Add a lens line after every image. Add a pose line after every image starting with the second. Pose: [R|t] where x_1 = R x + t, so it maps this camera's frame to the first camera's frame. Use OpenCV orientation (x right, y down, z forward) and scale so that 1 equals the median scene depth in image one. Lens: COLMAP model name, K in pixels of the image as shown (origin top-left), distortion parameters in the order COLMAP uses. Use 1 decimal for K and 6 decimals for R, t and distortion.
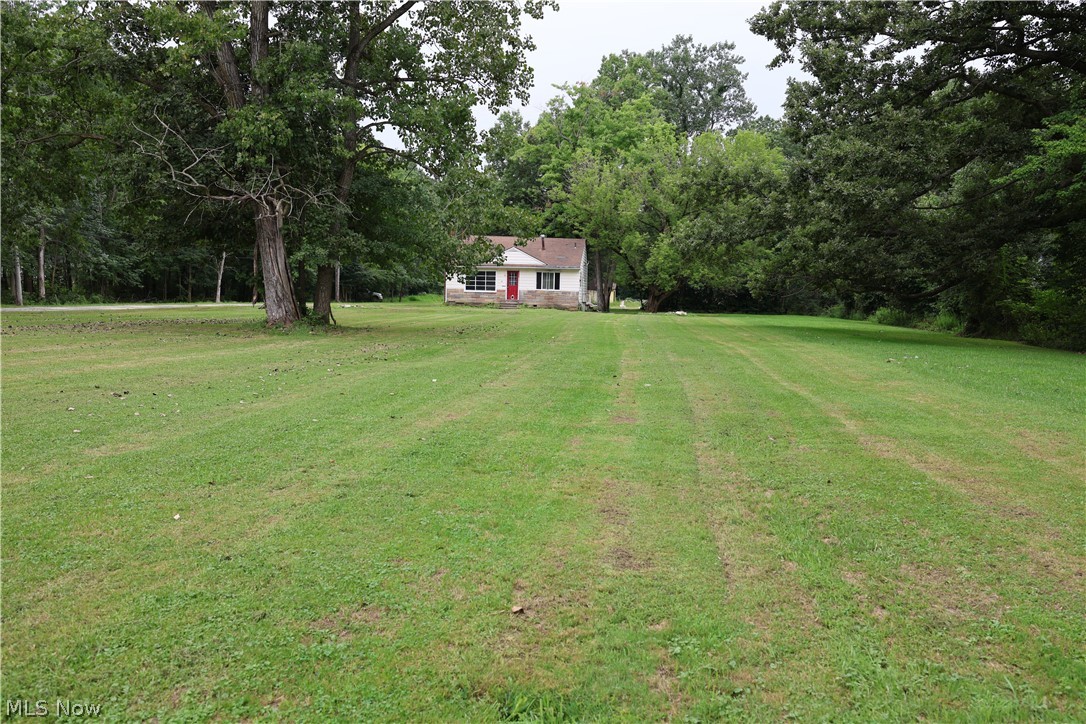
lens RADIAL K [[875.4, 0, 541.3], [0, 875.4, 363.0], [0, 0, 1]] dist [-0.002175, -0.000175]
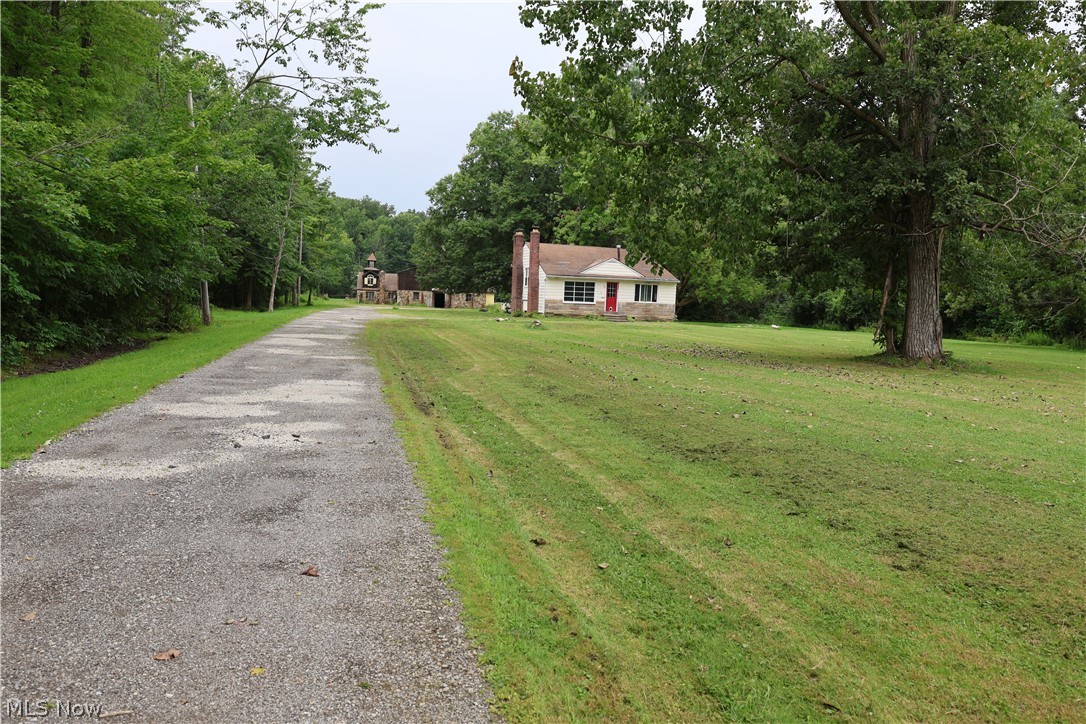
lens RADIAL K [[875.4, 0, 544.2], [0, 875.4, 361.7], [0, 0, 1]] dist [-0.002175, -0.000175]
pose [[0.943391, -0.009365, 0.331551, -0.428751], [0.008374, 0.999955, 0.004416, -0.021041], [-0.331577, -0.001390, 0.943427, 0.096891]]
